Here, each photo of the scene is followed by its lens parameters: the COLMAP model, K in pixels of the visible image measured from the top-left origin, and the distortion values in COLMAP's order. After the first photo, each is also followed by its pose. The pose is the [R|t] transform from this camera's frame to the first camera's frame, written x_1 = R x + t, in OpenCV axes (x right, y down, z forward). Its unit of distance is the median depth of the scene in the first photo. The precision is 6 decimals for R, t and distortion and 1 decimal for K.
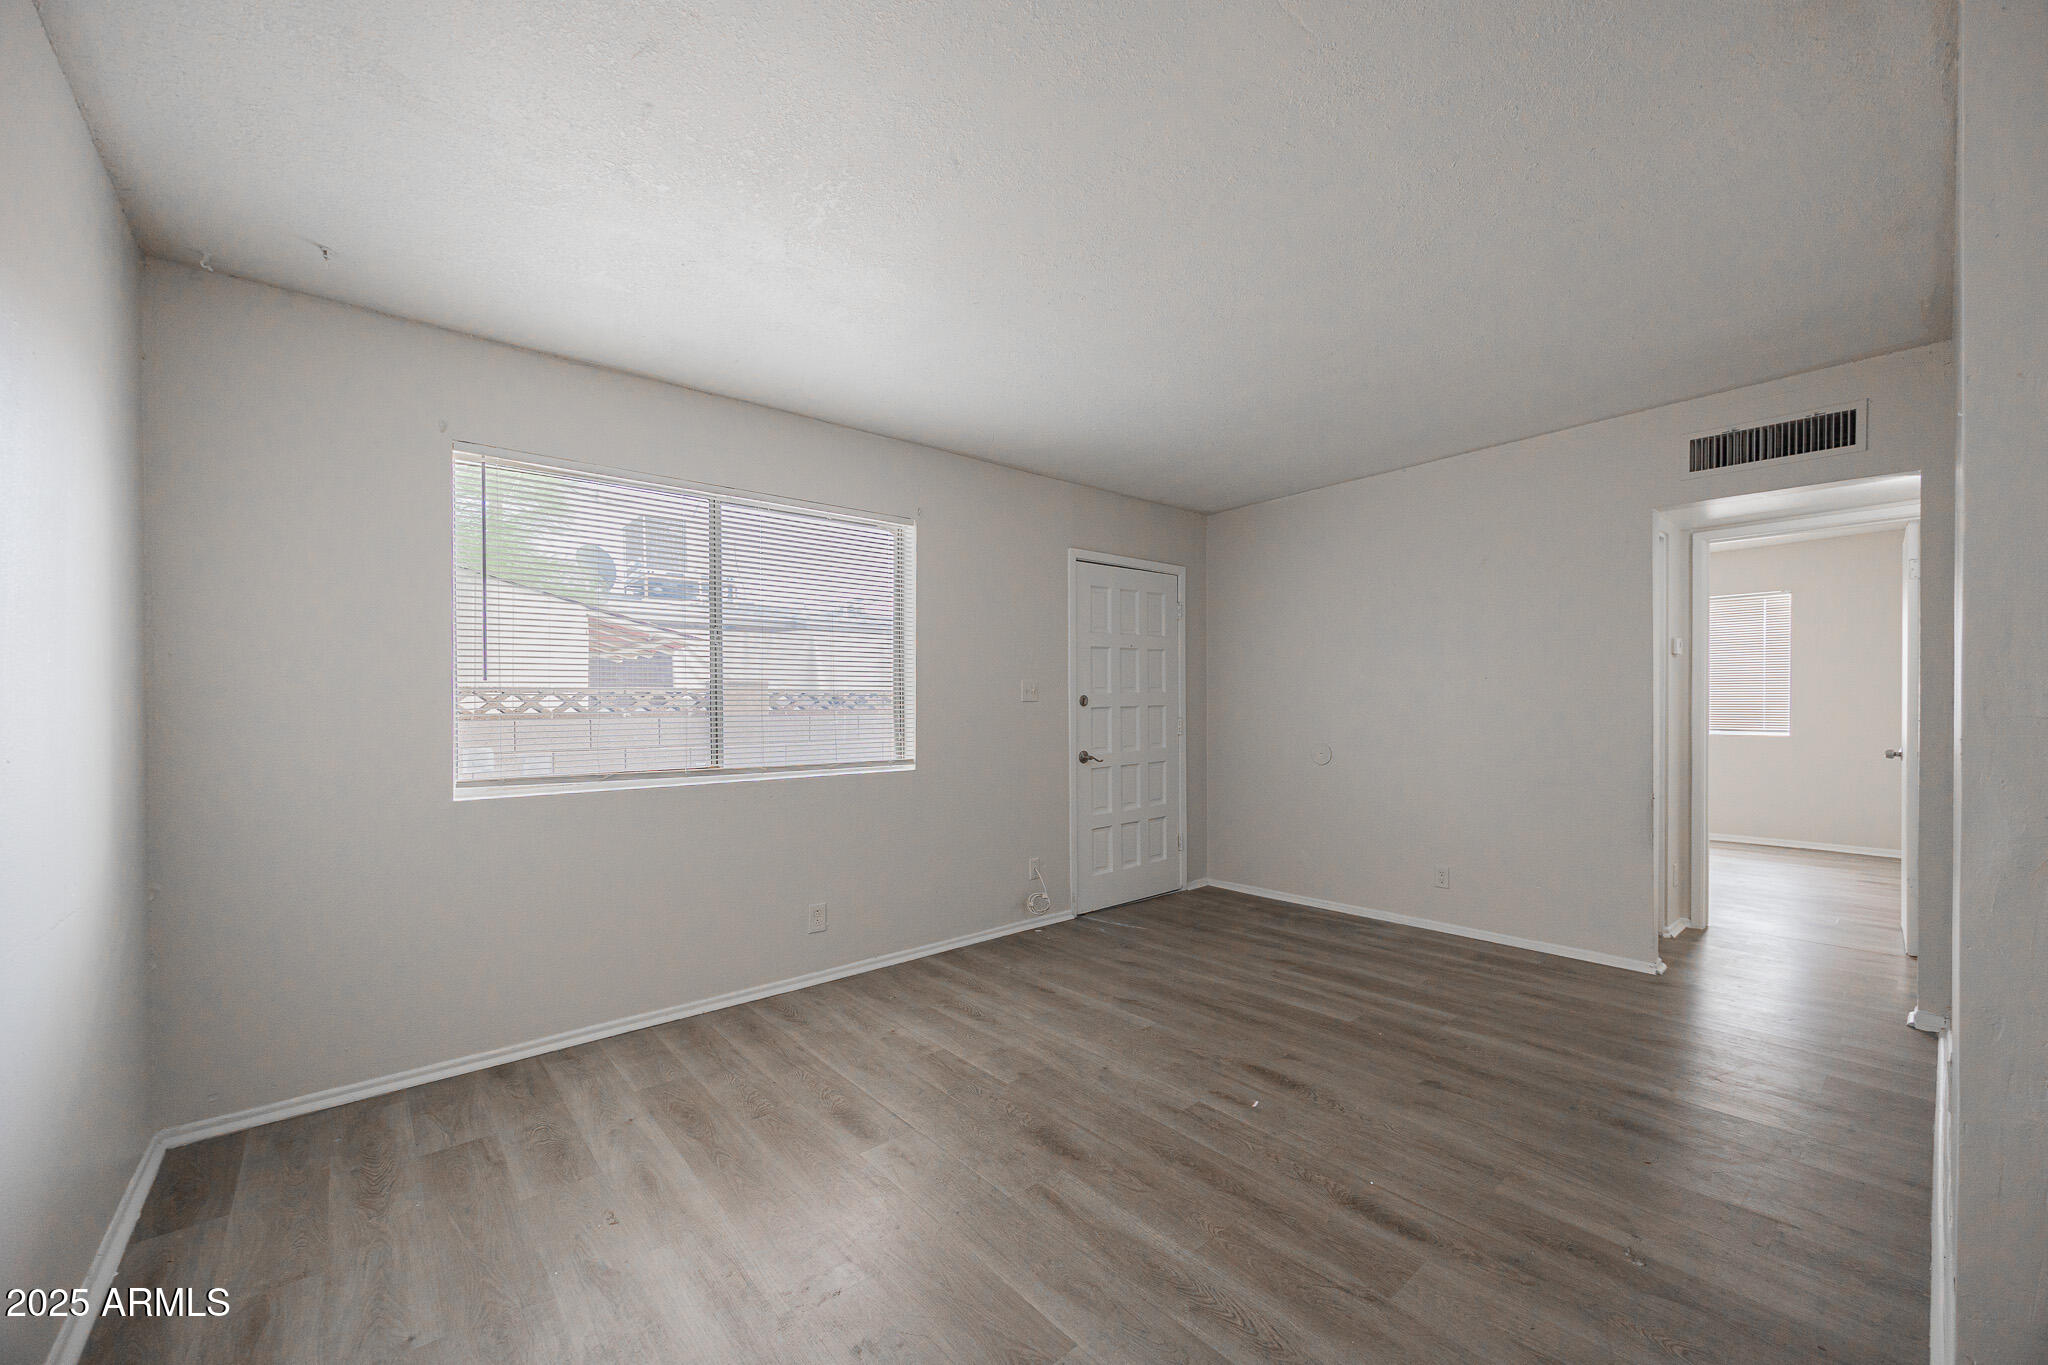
lens RADIAL K [[802.1, 0, 1023.9], [0, 802.1, 673.9], [0, 0, 1]] dist [-0.000551, 0.000063]
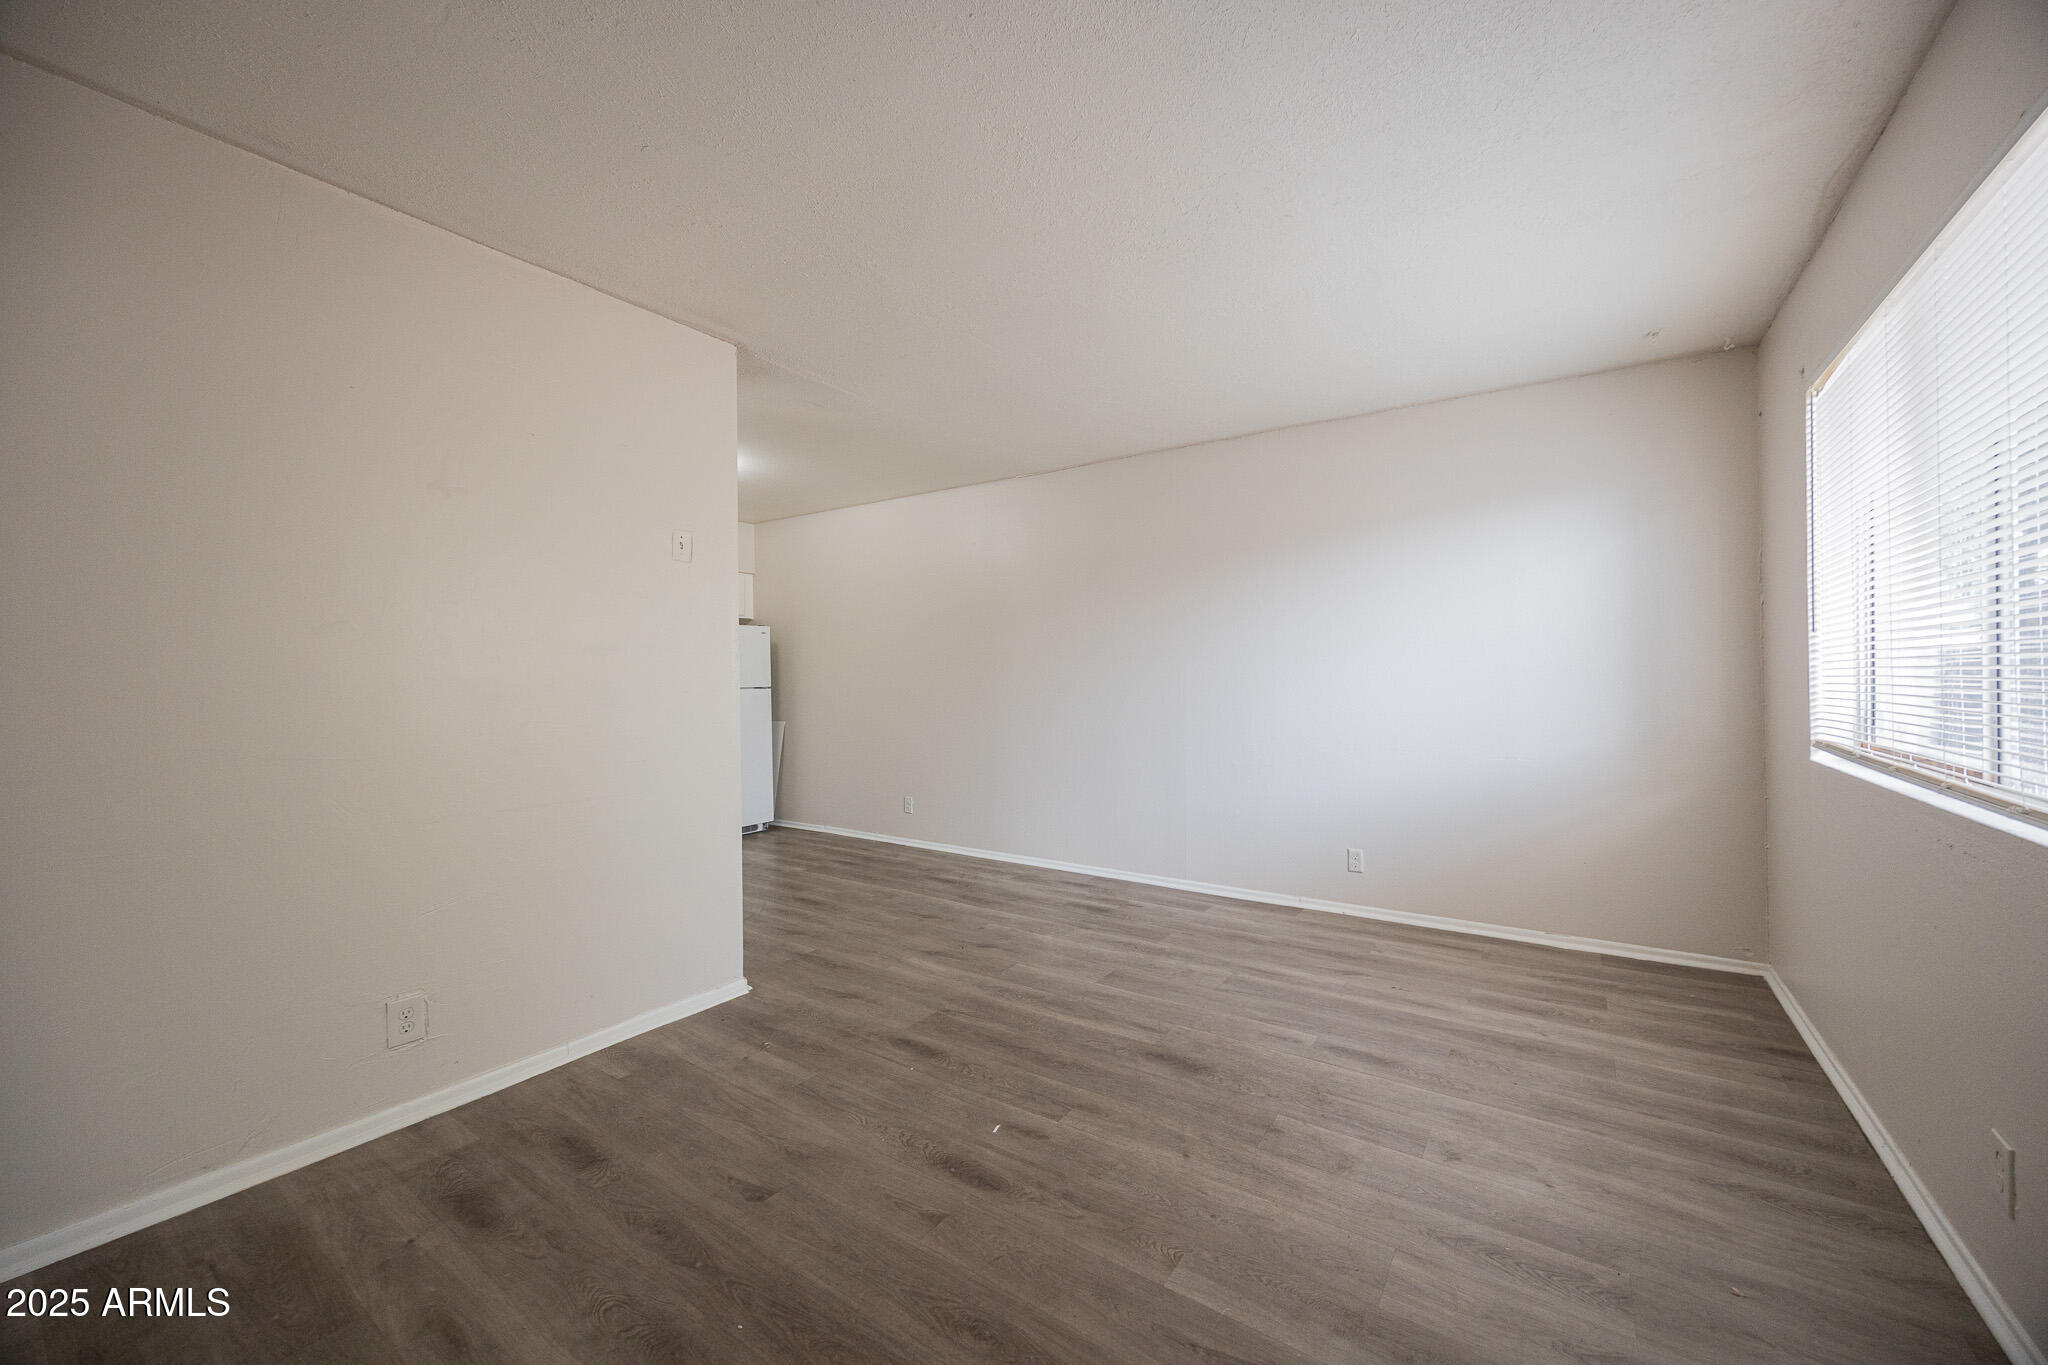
lens RADIAL K [[802.1, 0, 1023.9], [0, 802.1, 673.9], [0, 0, 1]] dist [-0.000551, 0.000063]
pose [[-0.967697, 0.021801, -0.251173, 0.476922], [0.033086, 0.998620, -0.040792, 0.075191], [0.249937, -0.047784, -0.967082, 1.909200]]
